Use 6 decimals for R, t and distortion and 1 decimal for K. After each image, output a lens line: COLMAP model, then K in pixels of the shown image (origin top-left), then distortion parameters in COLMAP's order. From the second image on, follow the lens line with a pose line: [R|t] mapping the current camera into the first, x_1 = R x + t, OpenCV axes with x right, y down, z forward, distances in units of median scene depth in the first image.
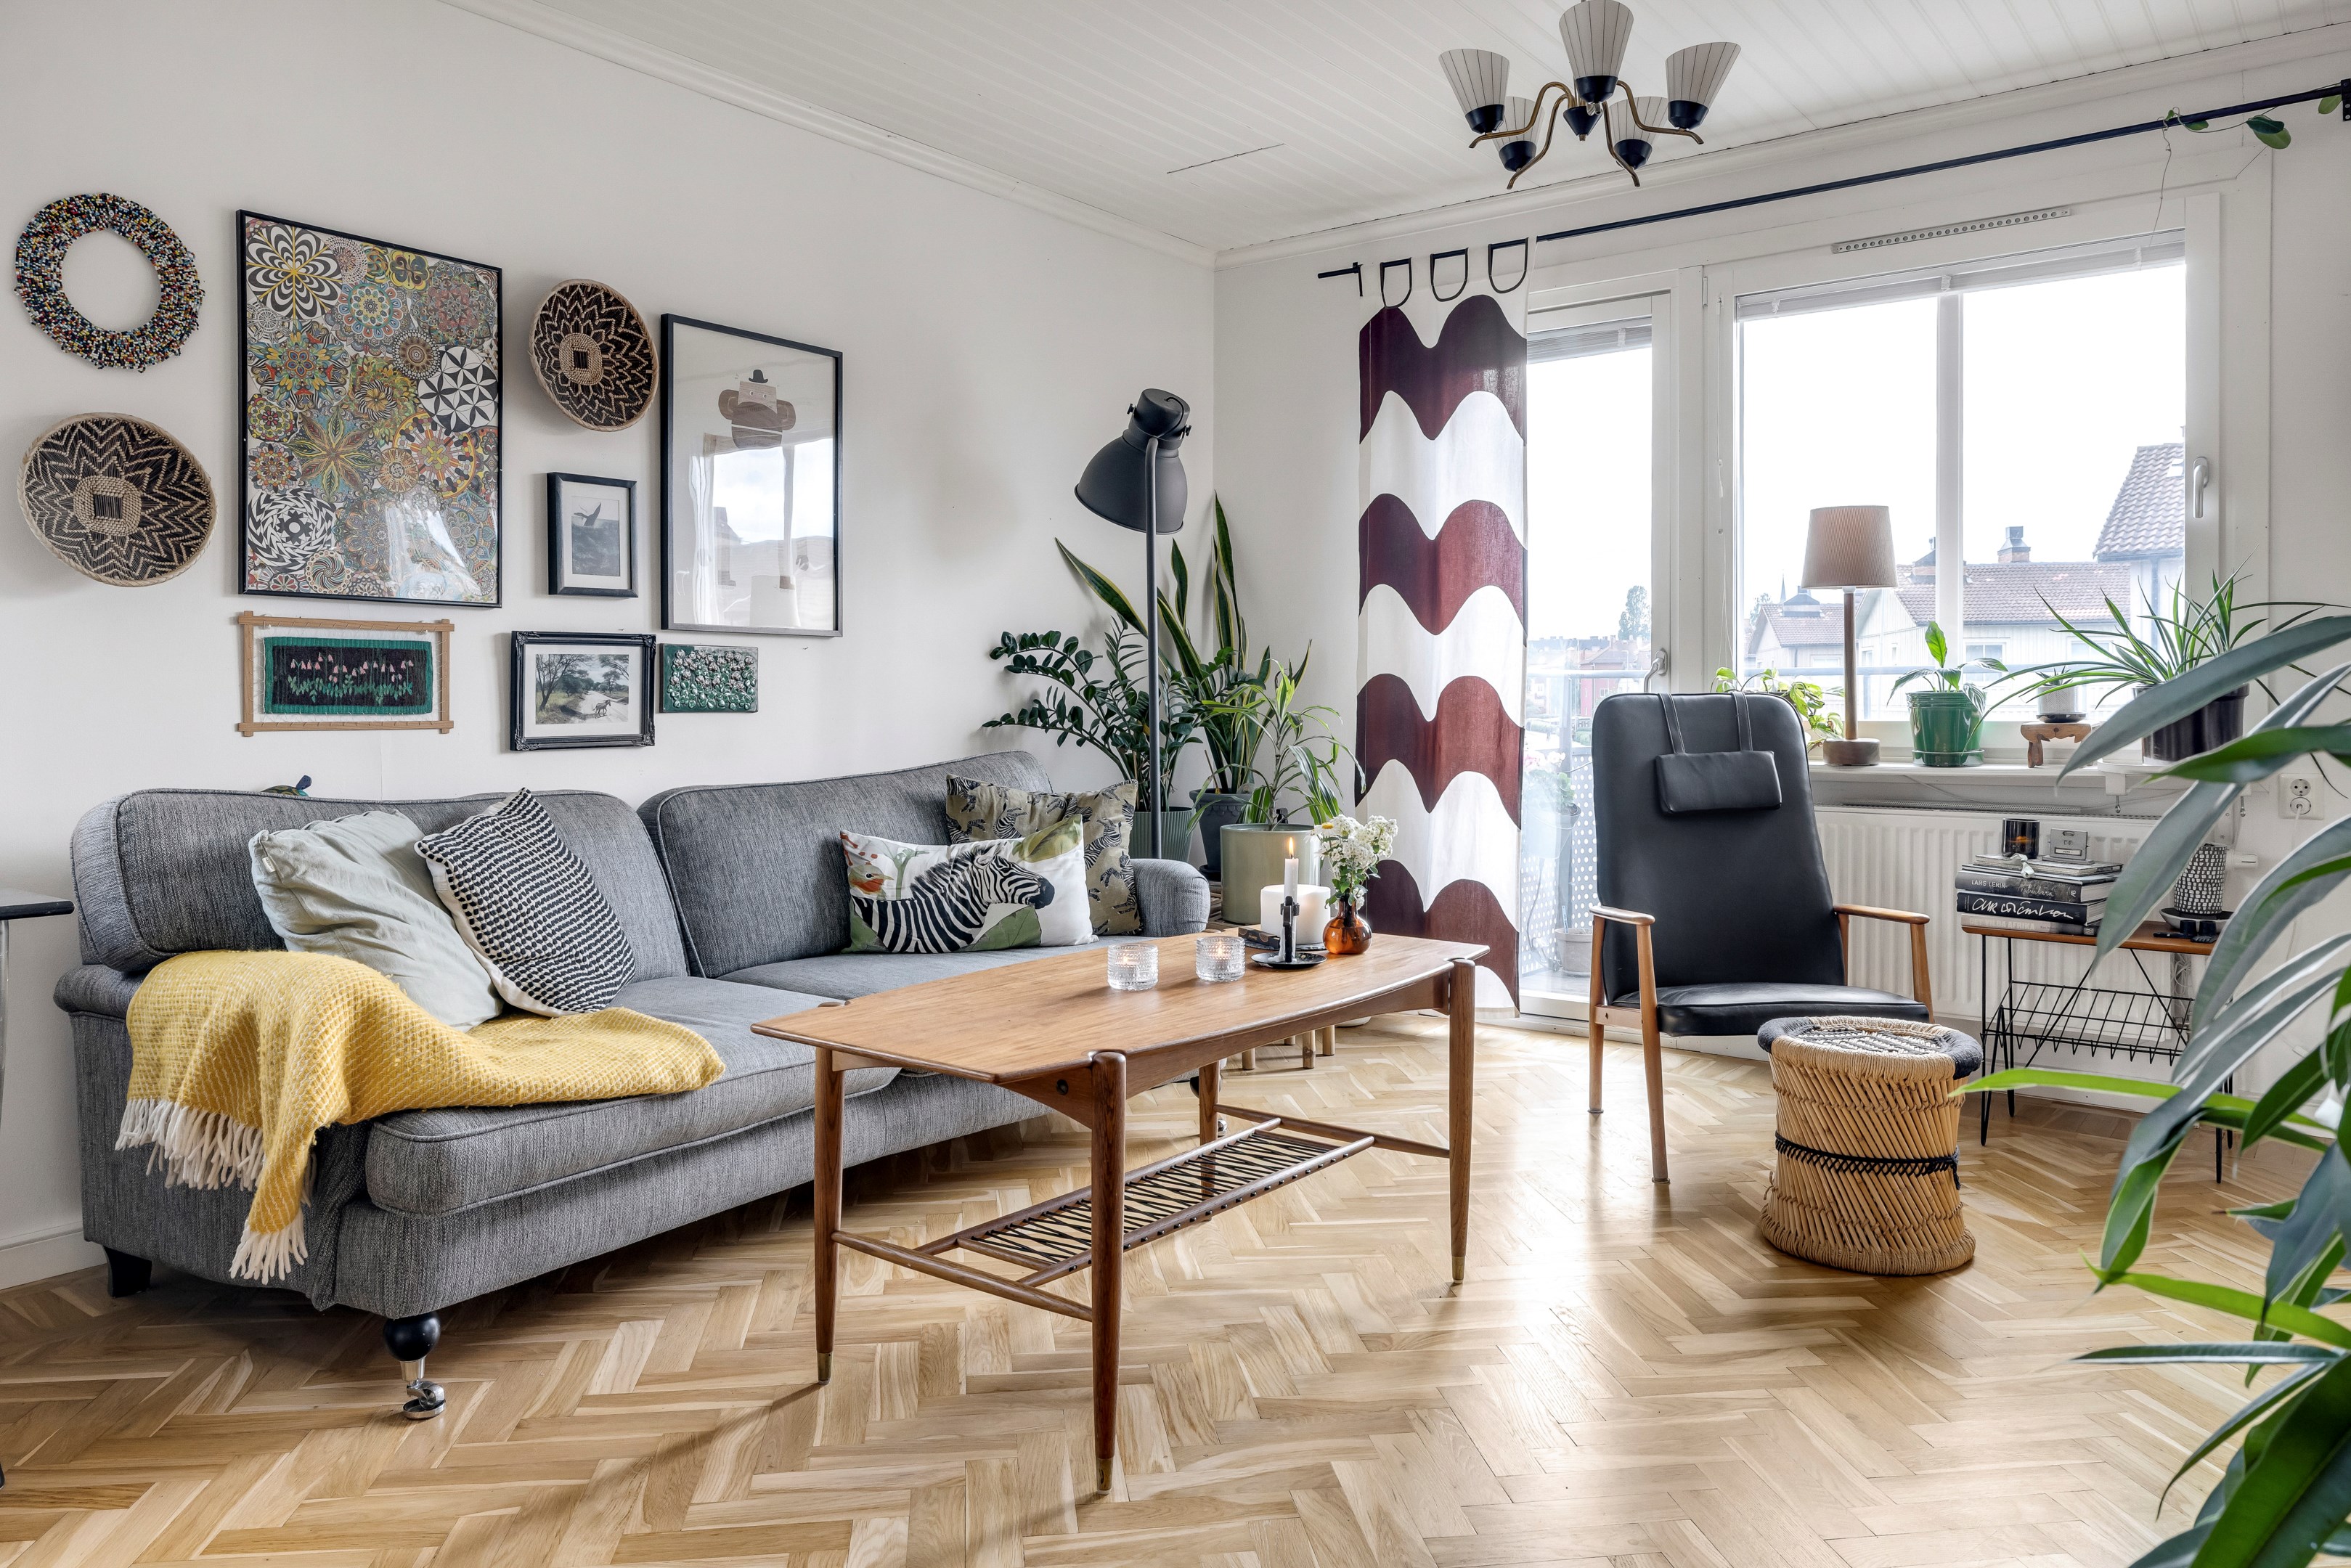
lens RADIAL K [[1636.9, 0, 1185.5], [0, 1636.9, 718.0], [0, 0, 1]] dist [0.000145, 0.001192]
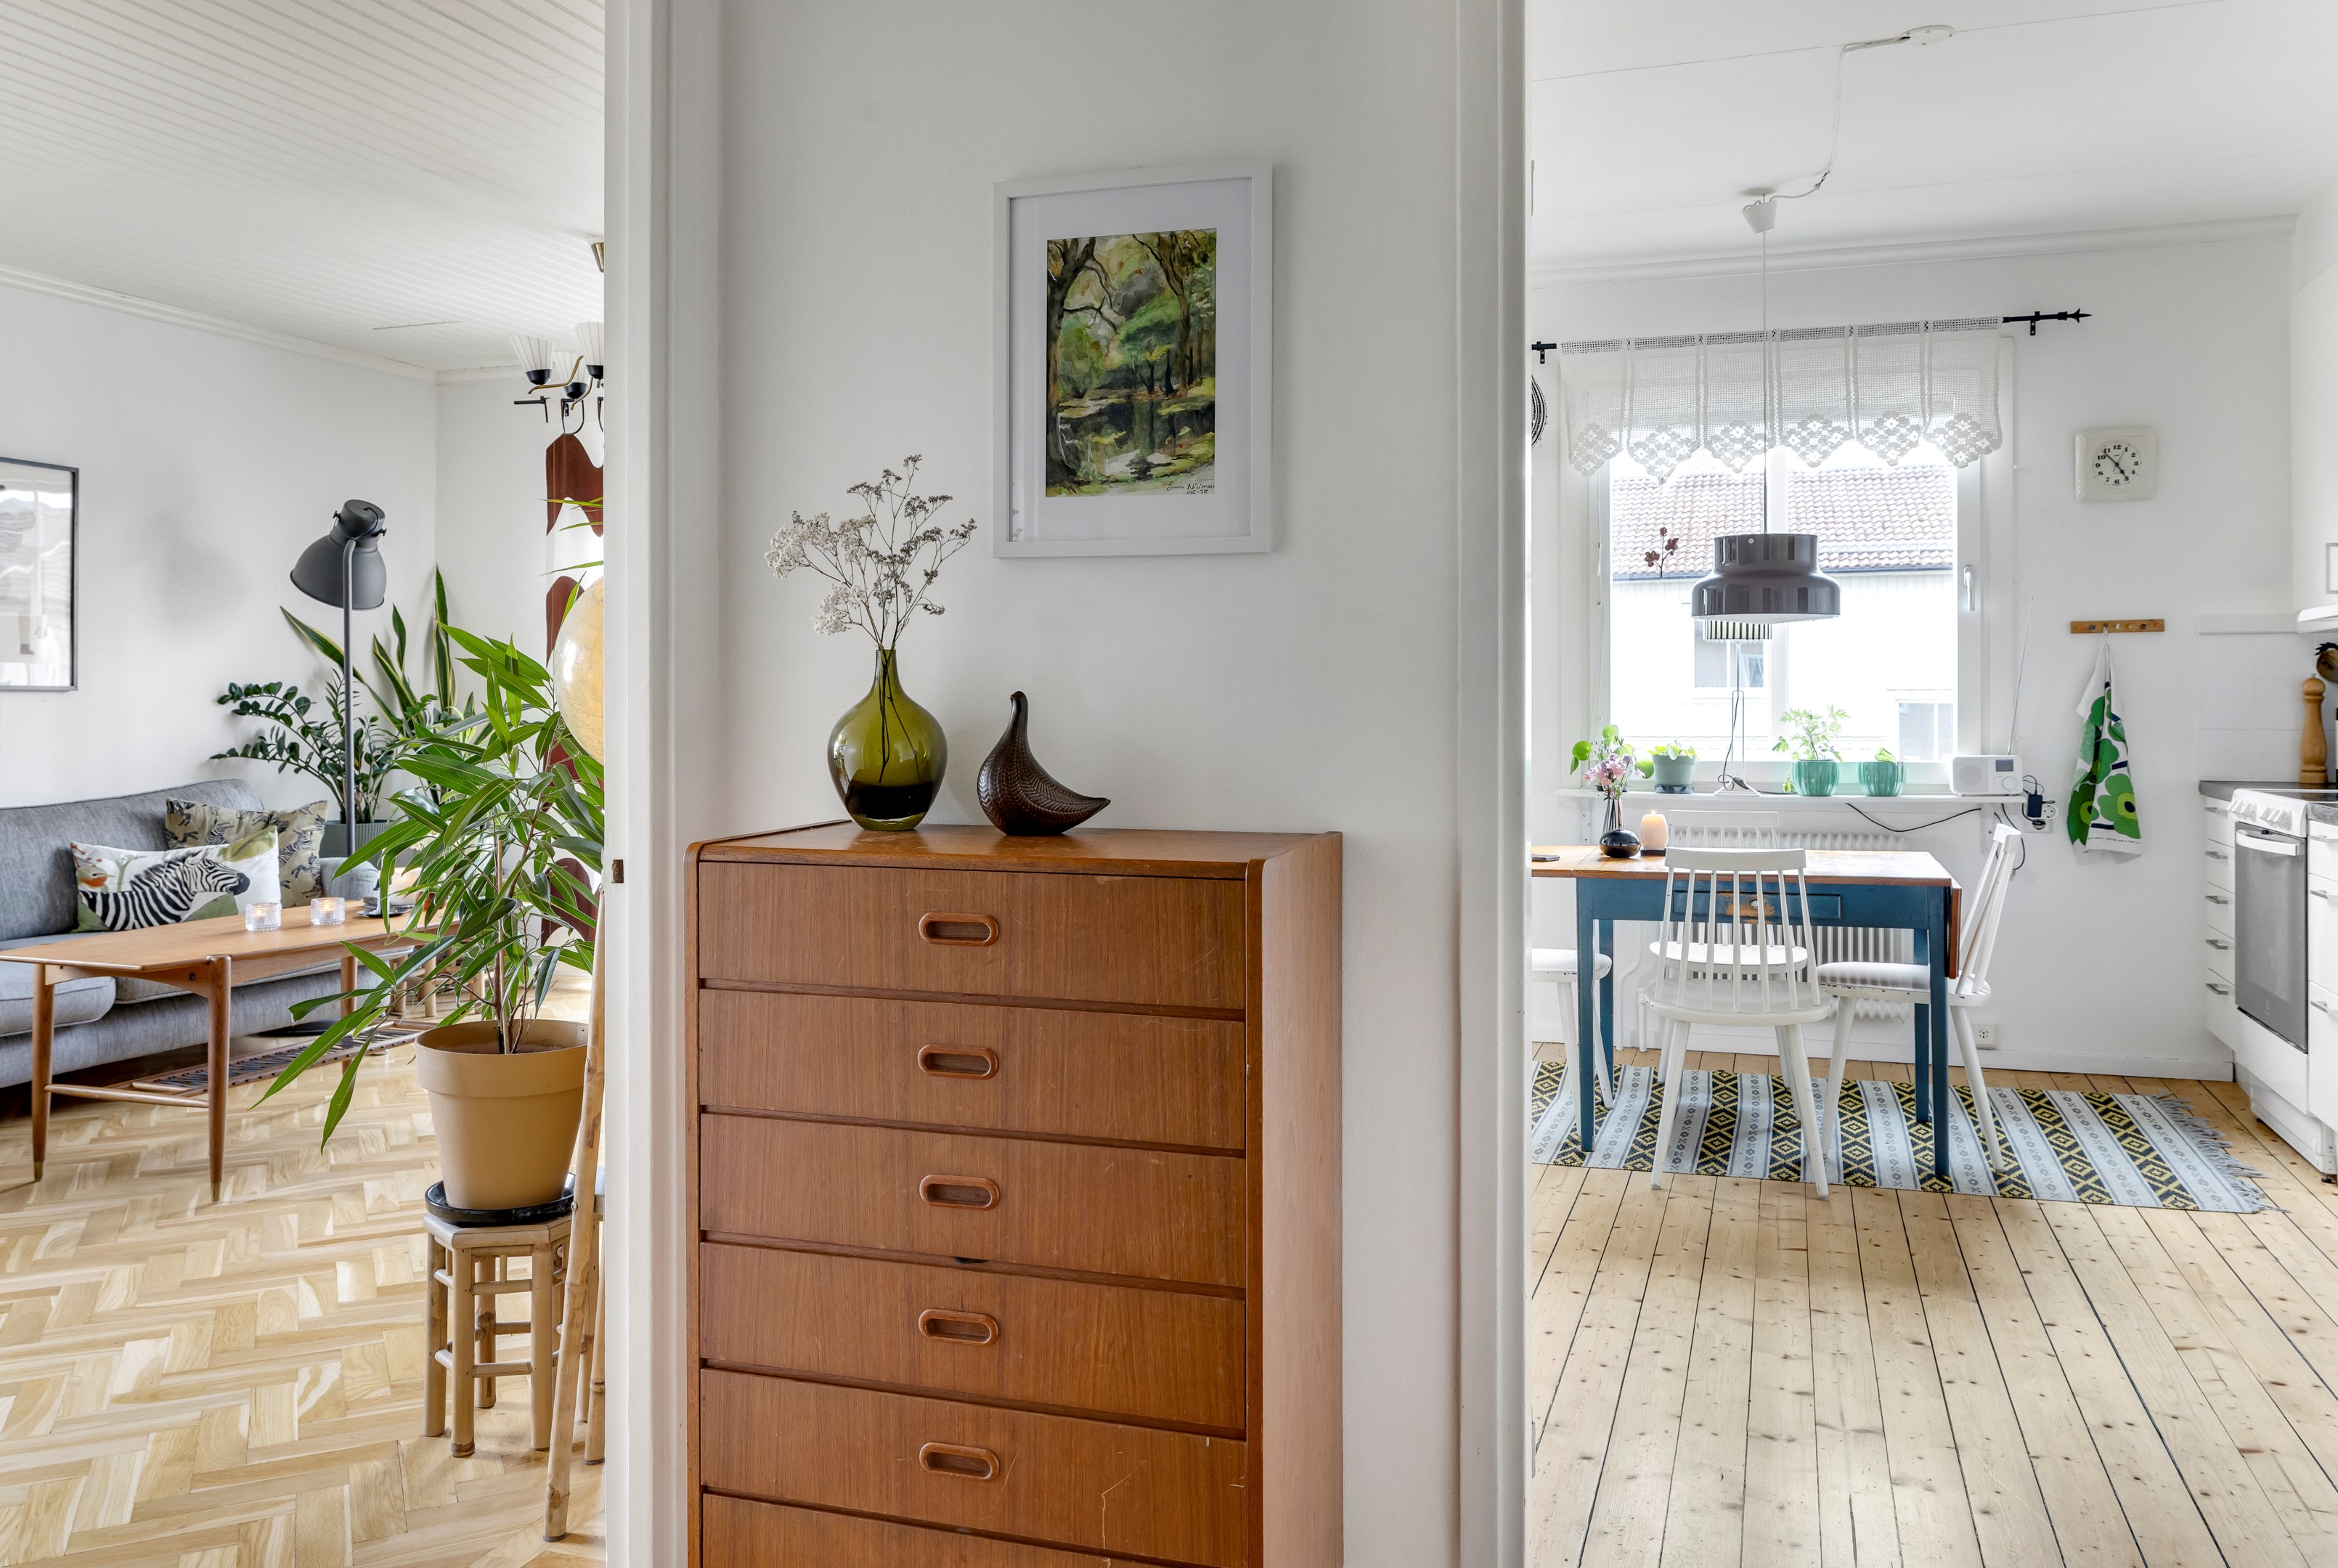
lens RADIAL K [[1777.8, 0, 1193.3], [0, 1777.8, 694.5], [0, 0, 1]] dist [-0.001236, 0.004542]
pose [[0.946151, 0.003218, 0.323711, 0.192983], [0.001871, 0.999880, -0.015408, -0.028207], [-0.323721, 0.015184, 0.946031, -0.696035]]
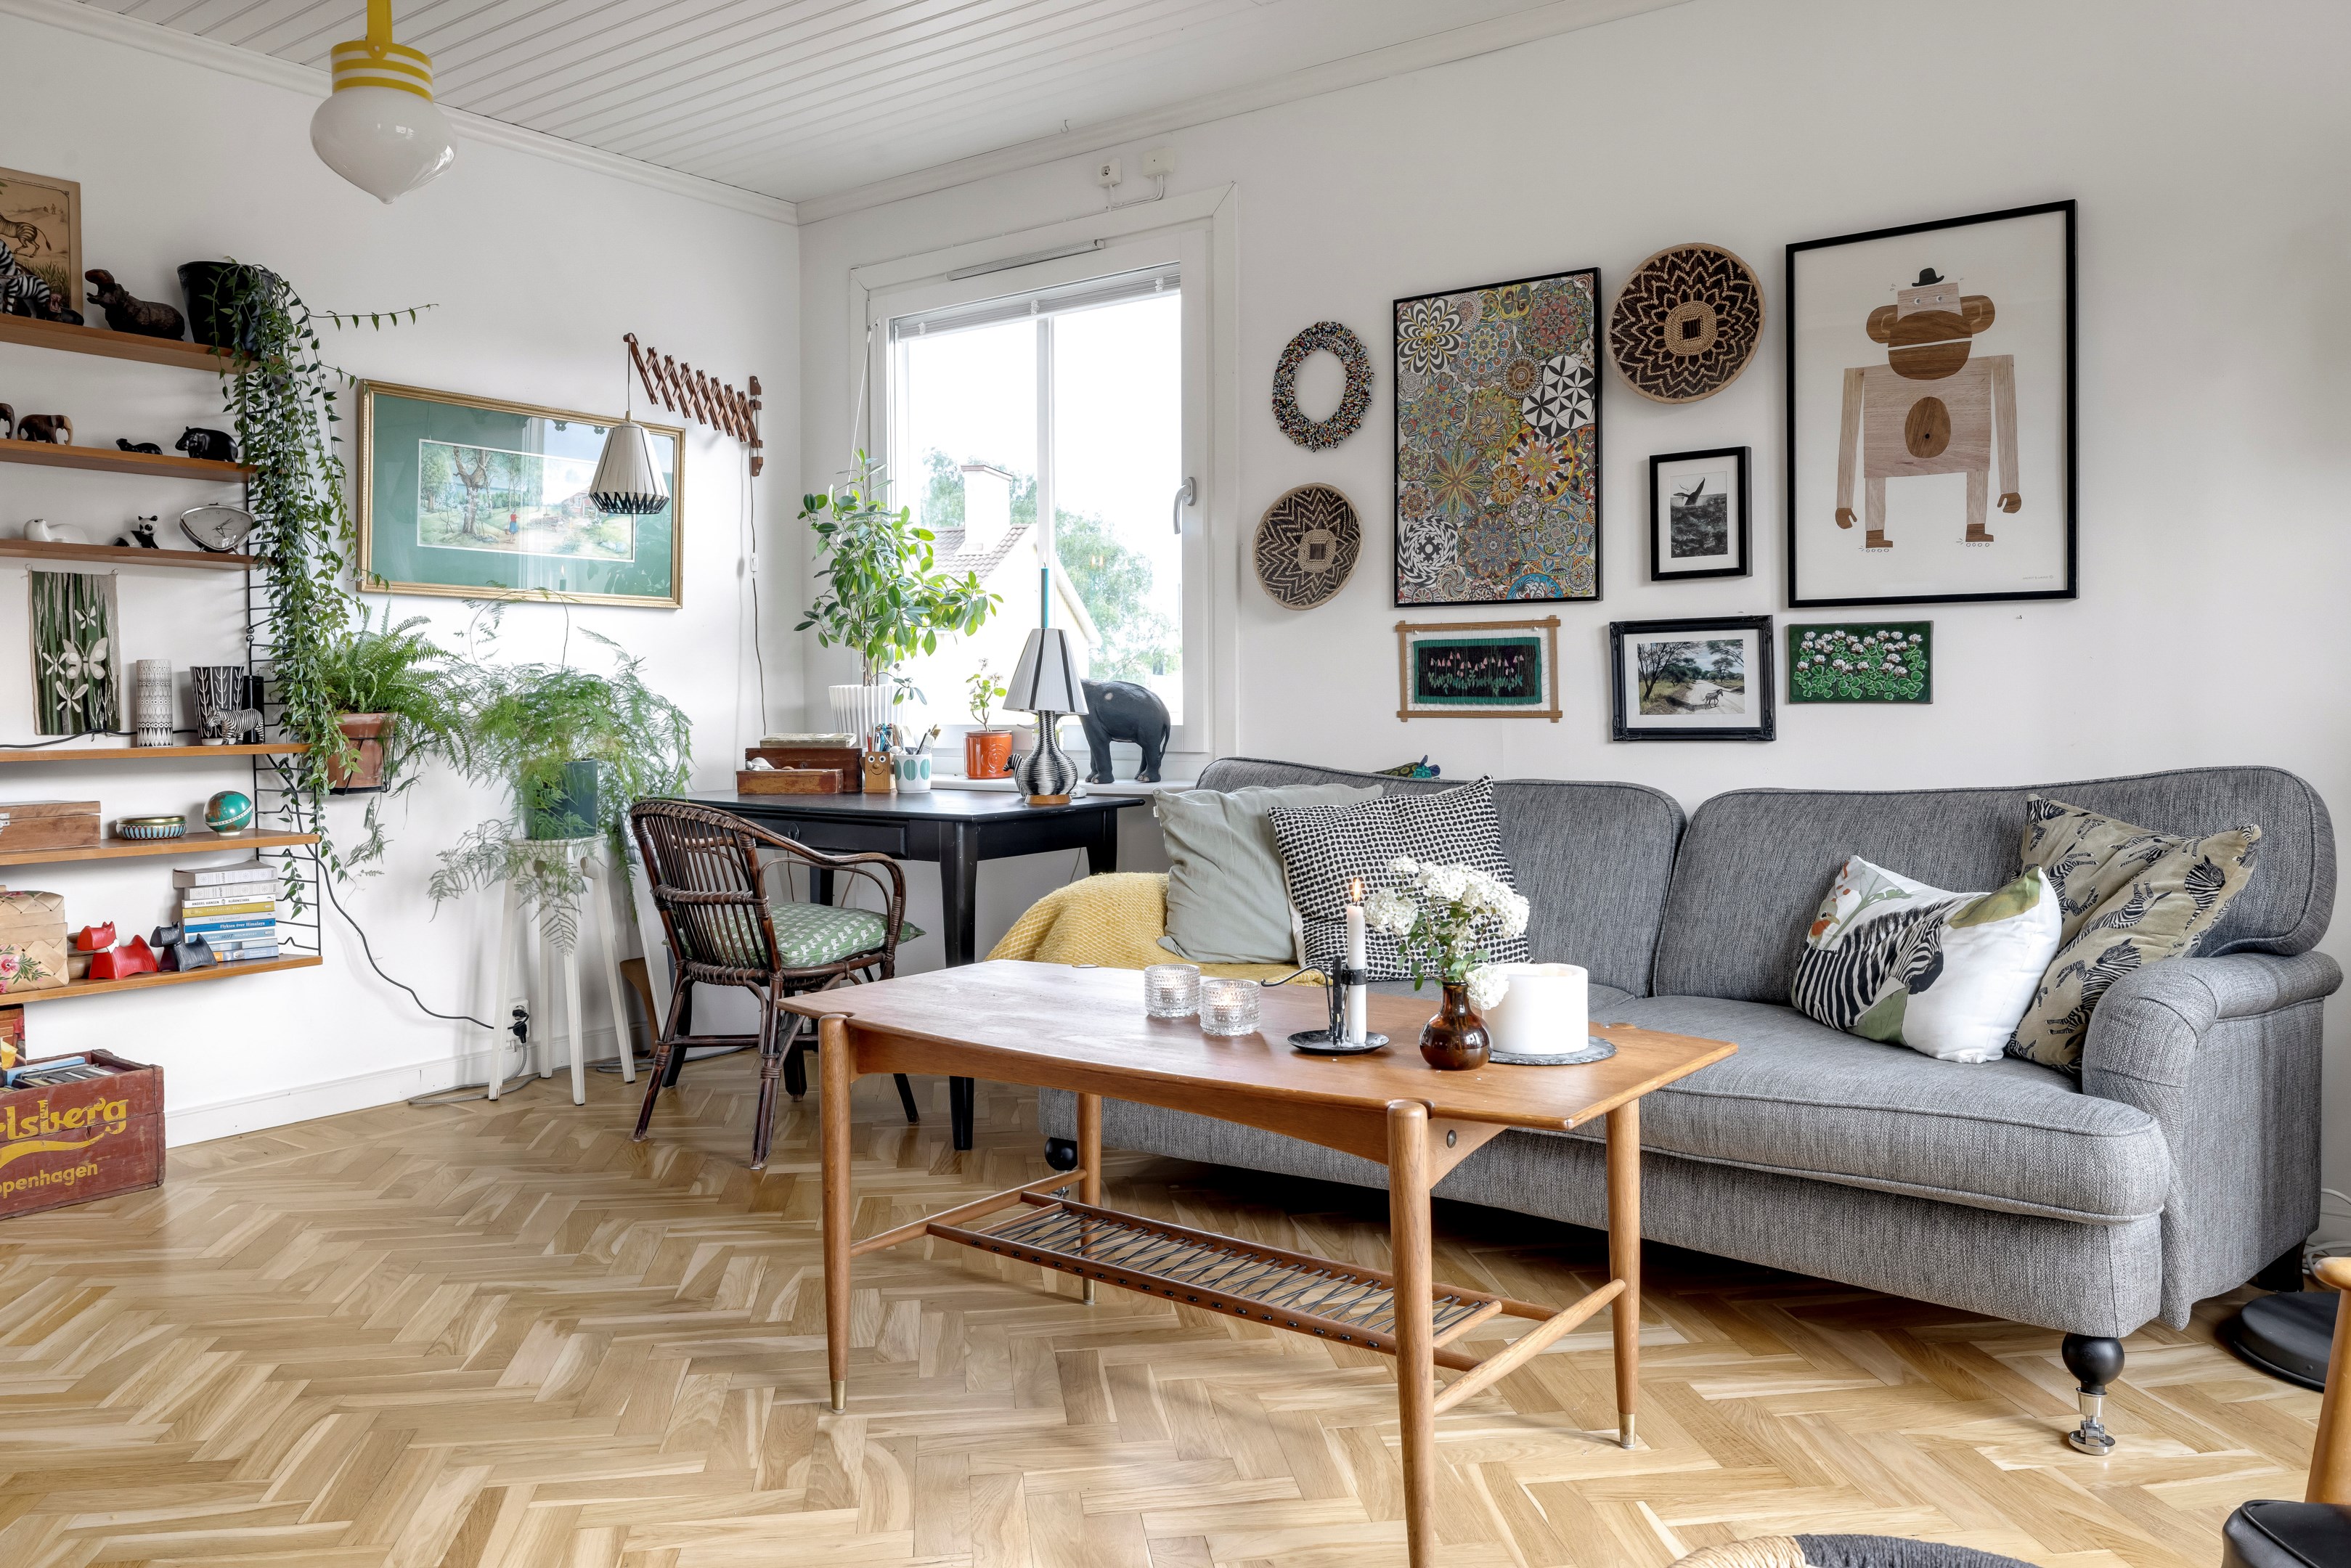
lens RADIAL K [[1774.6, 0, 1191.9], [0, 1774.6, 719.6], [0, 0, 1]] dist [-0.003708, 0.001493]
pose [[-0.002163, 0.012123, -0.999924, 0.668661], [-0.004014, 0.999918, 0.012131, -0.005083], [0.999990, 0.004040, -0.002114, 0.727470]]
